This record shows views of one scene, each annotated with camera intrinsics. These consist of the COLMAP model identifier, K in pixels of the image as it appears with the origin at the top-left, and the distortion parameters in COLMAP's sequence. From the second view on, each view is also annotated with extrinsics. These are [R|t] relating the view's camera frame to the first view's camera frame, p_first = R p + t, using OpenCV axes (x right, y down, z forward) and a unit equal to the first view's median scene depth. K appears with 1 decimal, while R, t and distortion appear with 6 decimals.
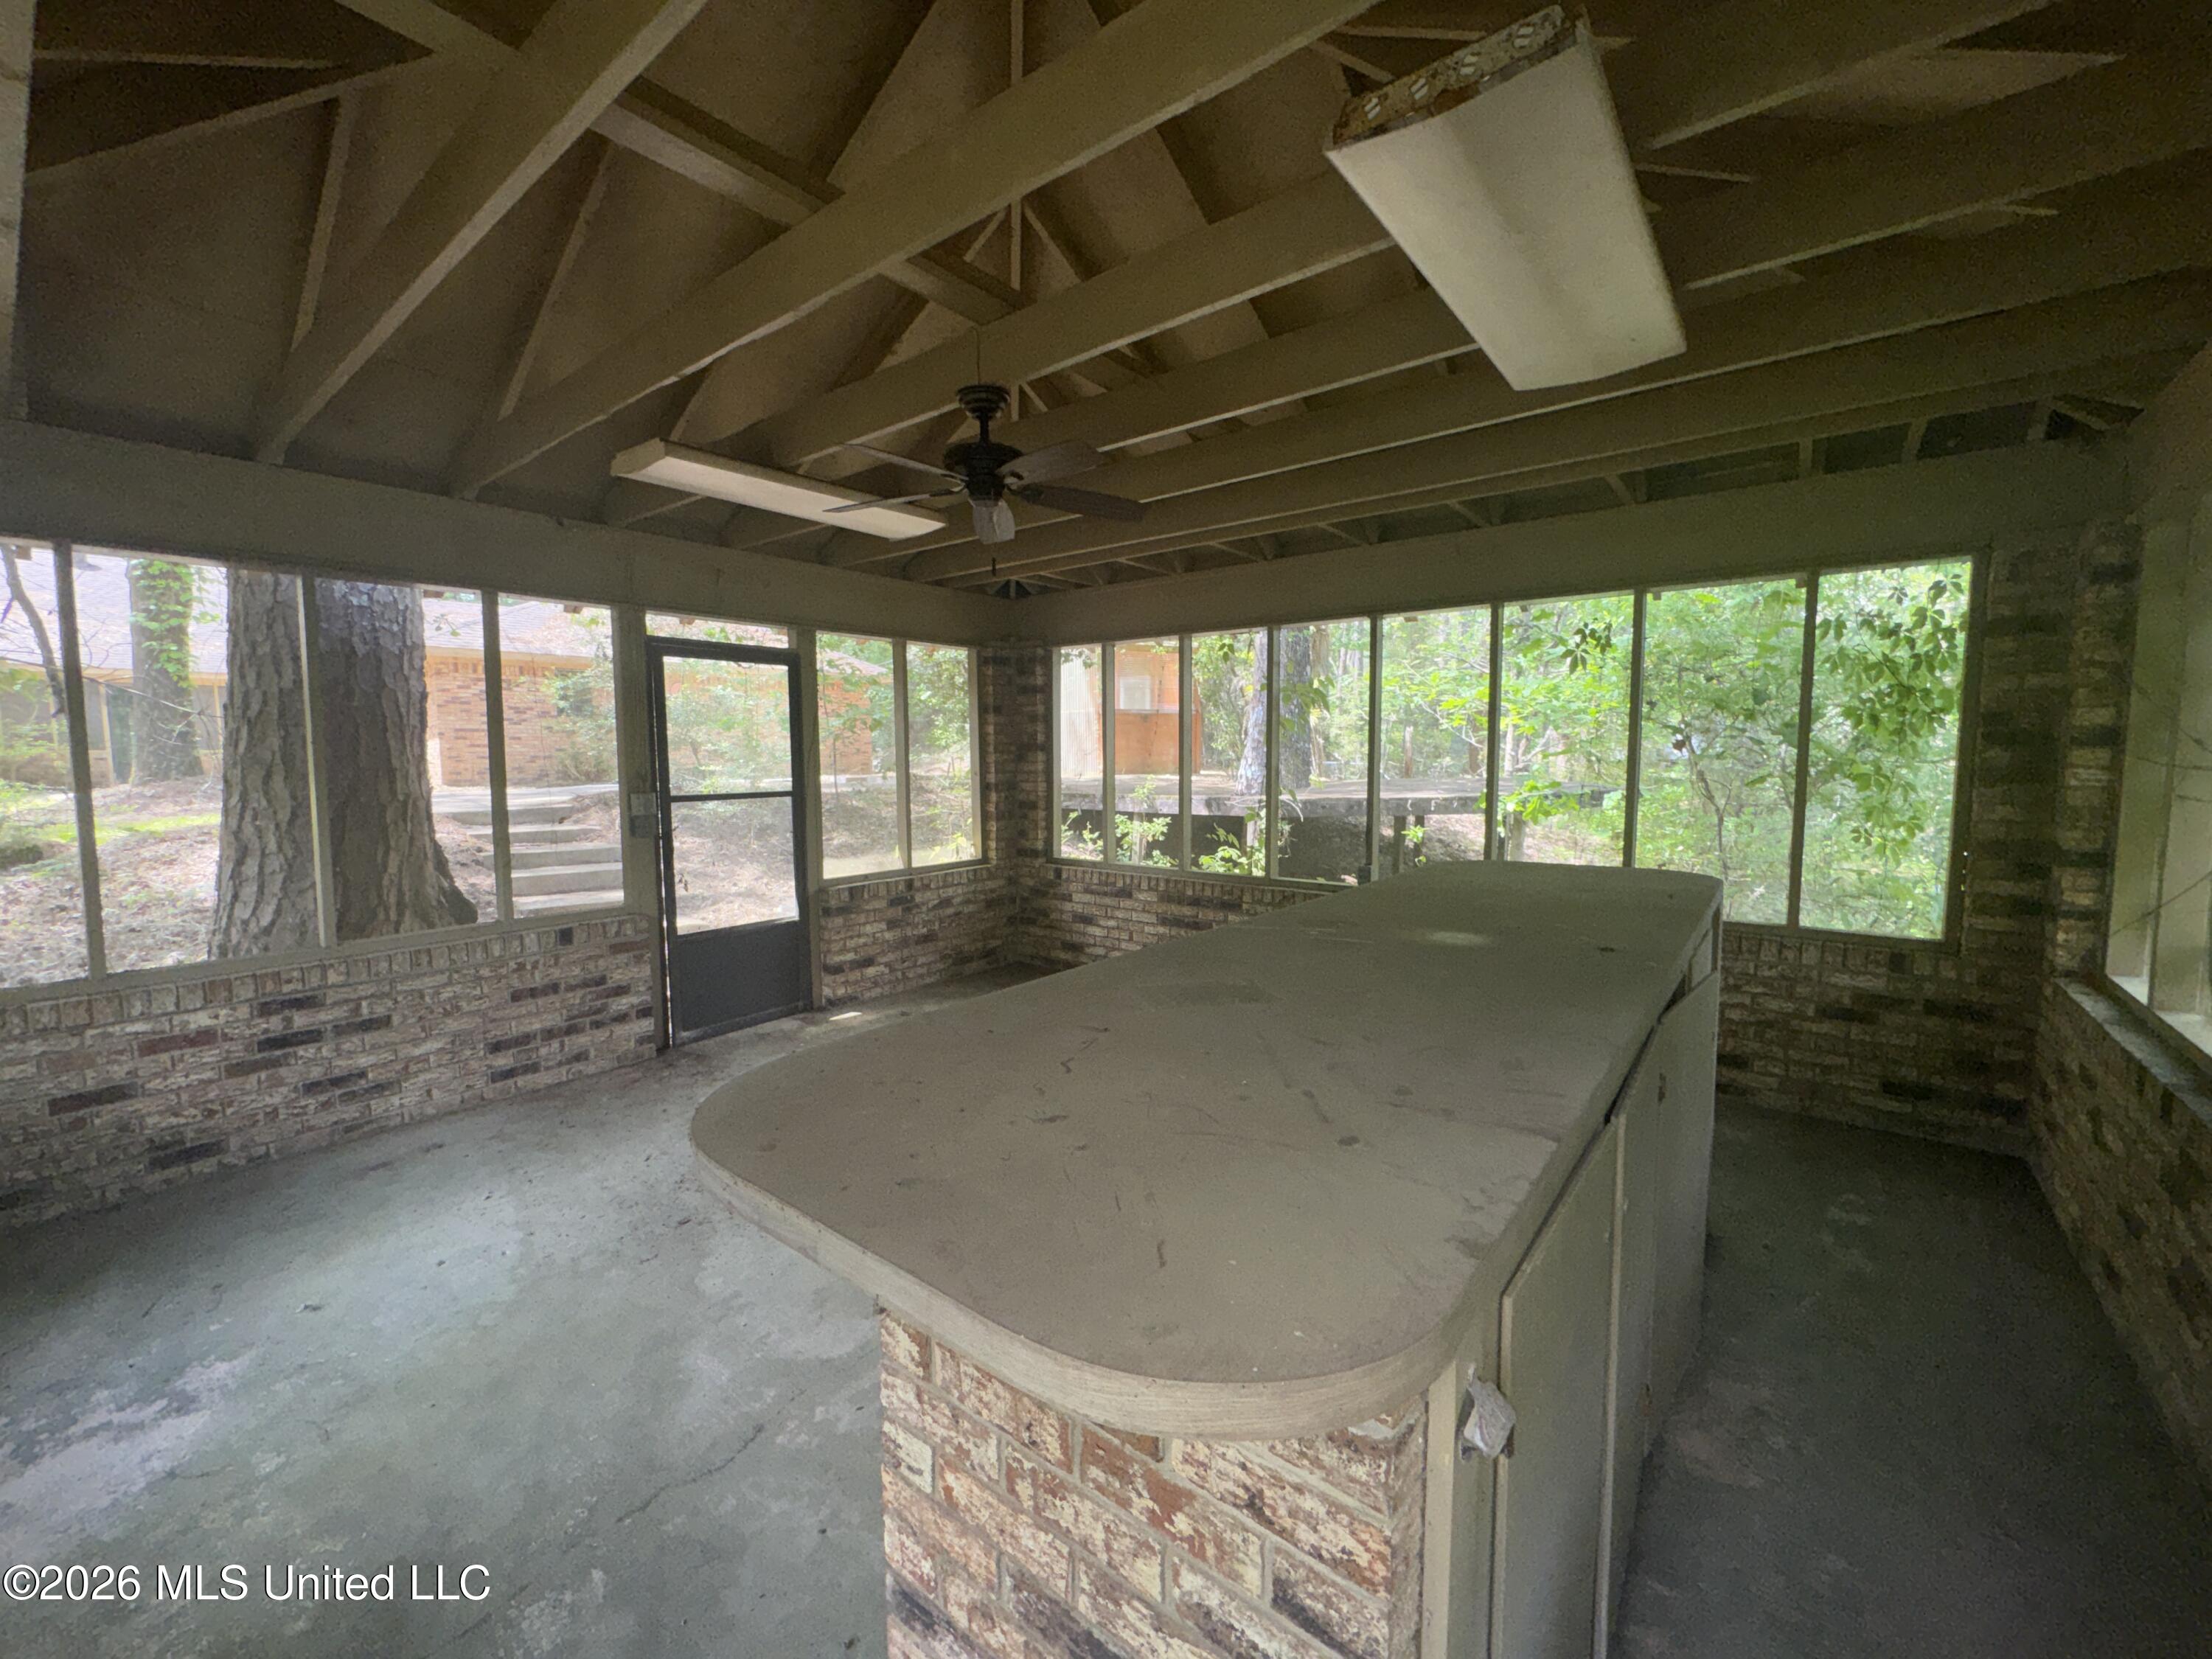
lens RADIAL K [[883.0, 0, 1106.2], [0, 883.0, 826.5], [0, 0, 1]] dist [-0.003603, -0.000262]
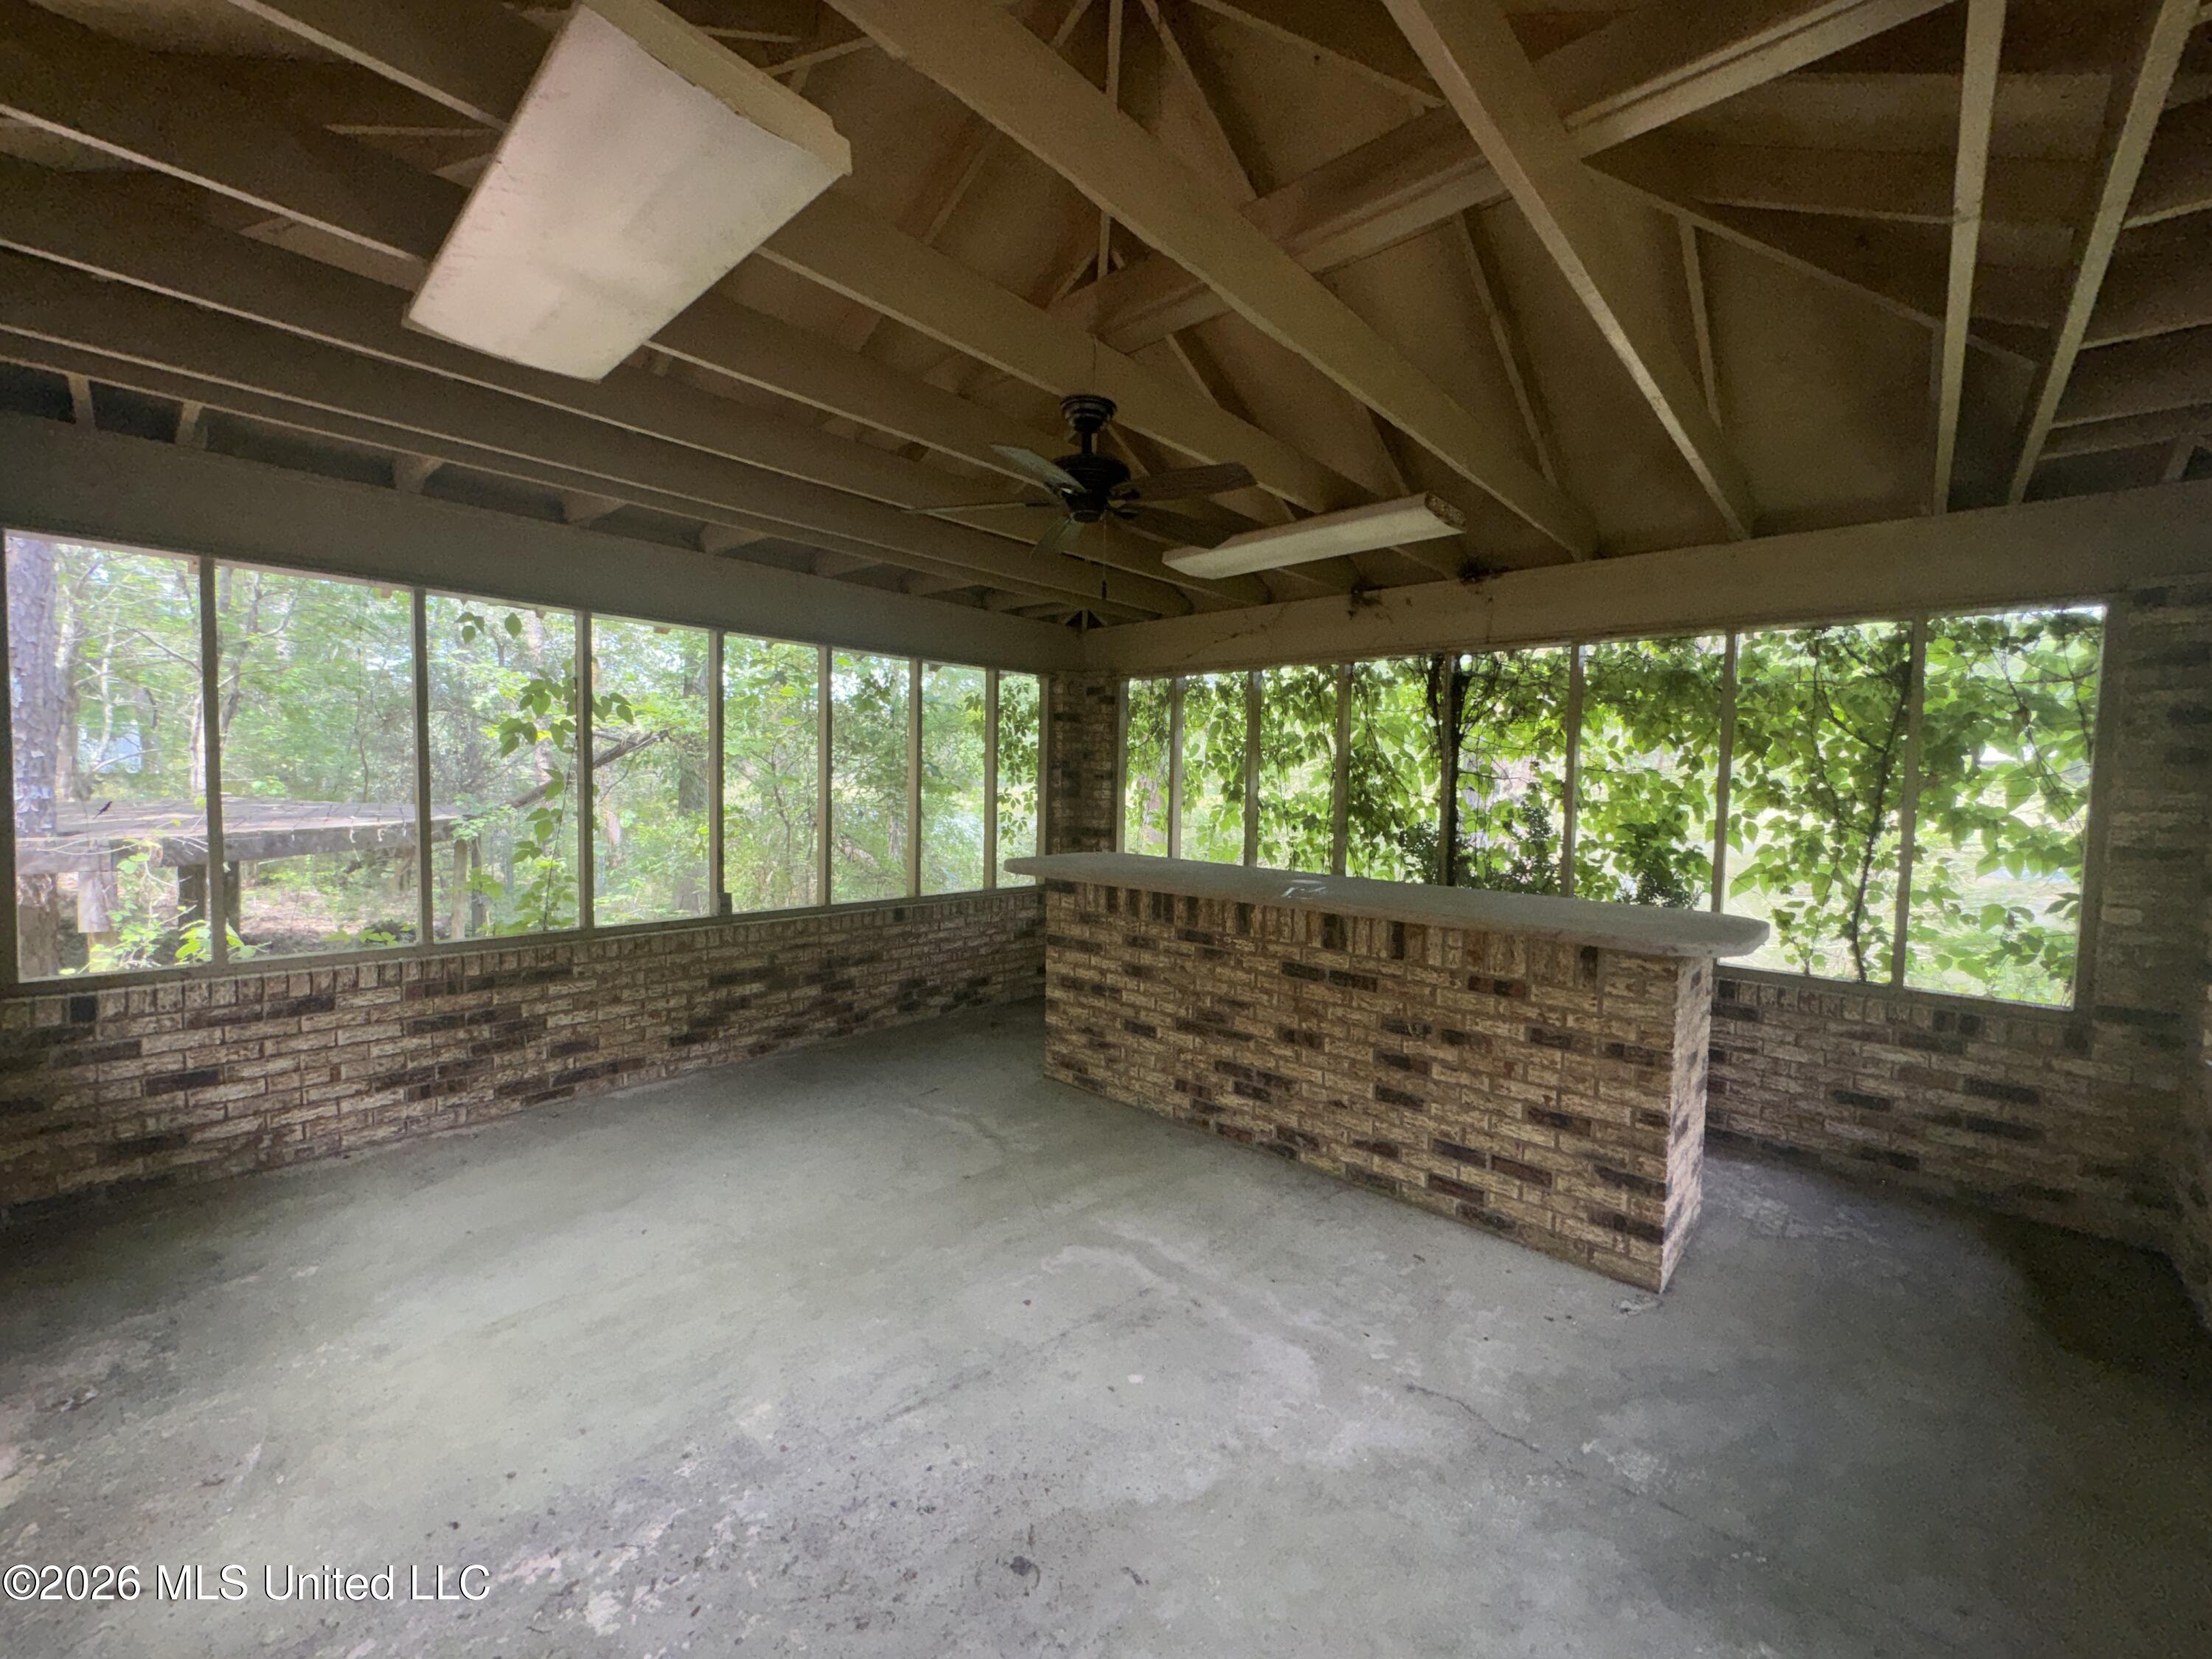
lens RADIAL K [[883.0, 0, 1104.9], [0, 883.0, 831.7], [0, 0, 1]] dist [-0.003603, -0.000262]
pose [[0.073779, -0.047841, 0.996126, -0.565284], [0.061269, 0.997179, 0.043354, -0.034424], [-0.995391, 0.057833, 0.076502, 0.474318]]
